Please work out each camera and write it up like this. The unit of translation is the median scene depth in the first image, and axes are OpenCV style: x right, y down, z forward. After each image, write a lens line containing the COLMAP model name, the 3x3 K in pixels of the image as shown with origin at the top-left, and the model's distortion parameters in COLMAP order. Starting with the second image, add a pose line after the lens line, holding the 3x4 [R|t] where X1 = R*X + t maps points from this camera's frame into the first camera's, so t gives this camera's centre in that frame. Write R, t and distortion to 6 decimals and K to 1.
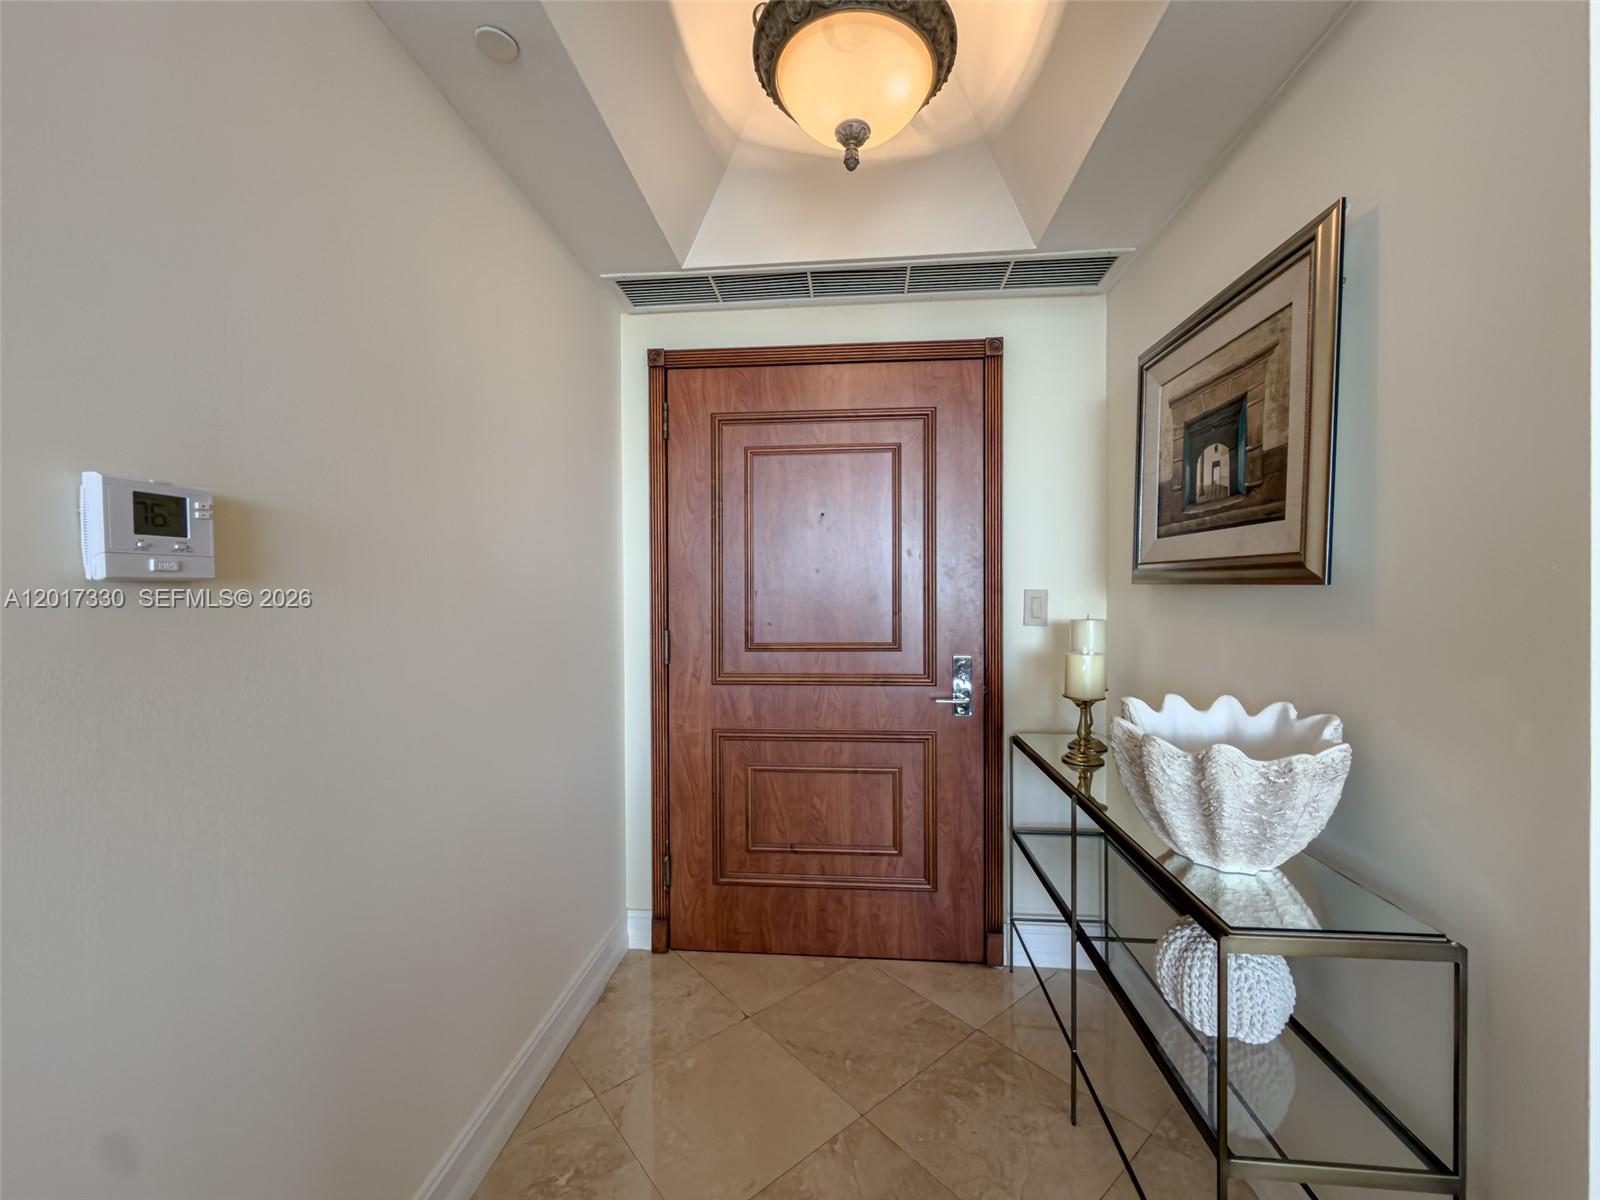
lens RADIAL K [[642.1, 0, 800.6], [0, 642.1, 601.7], [0, 0, 1]] dist [-0.002966, 0.000549]
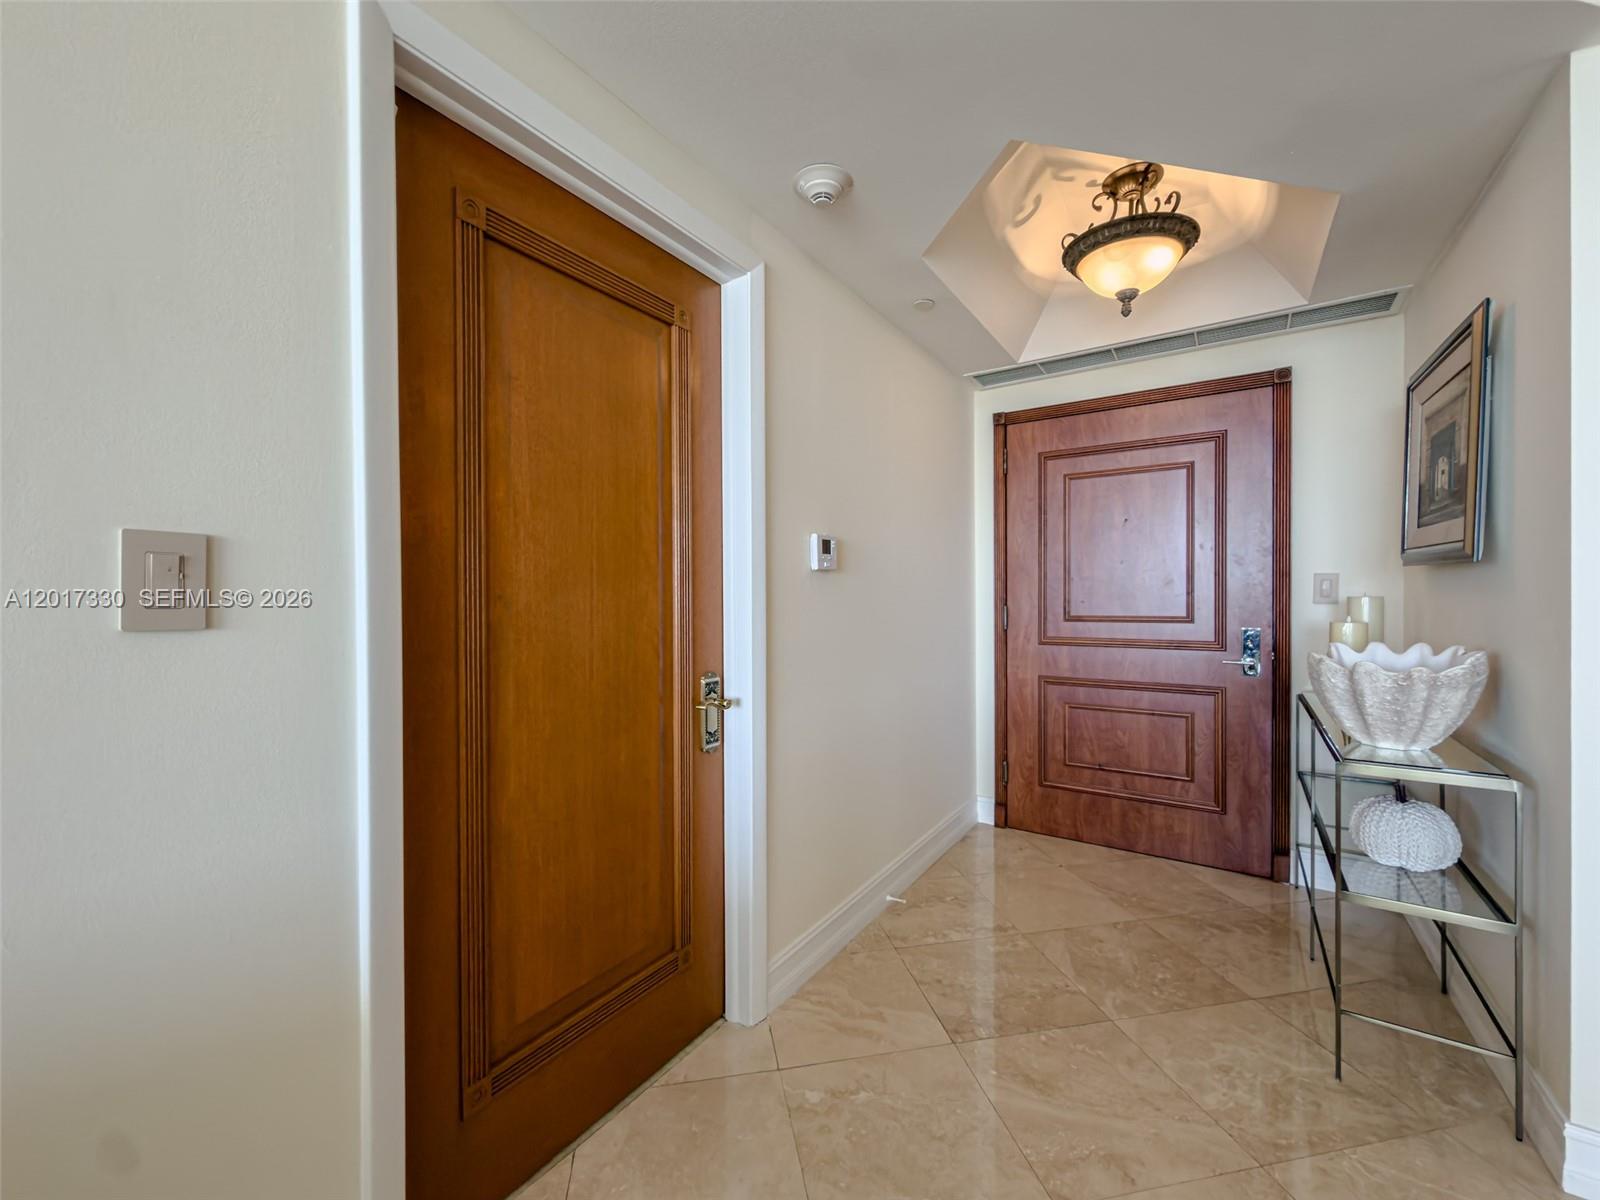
lens RADIAL K [[642.1, 0, 797.8], [0, 642.1, 599.5], [0, 0, 1]] dist [-0.002966, 0.000549]
pose [[0.874102, 0.003451, -0.485731, 0.087830], [-0.003195, 0.999994, 0.001354, 0.031200], [0.485733, 0.000368, 0.874107, -0.511068]]
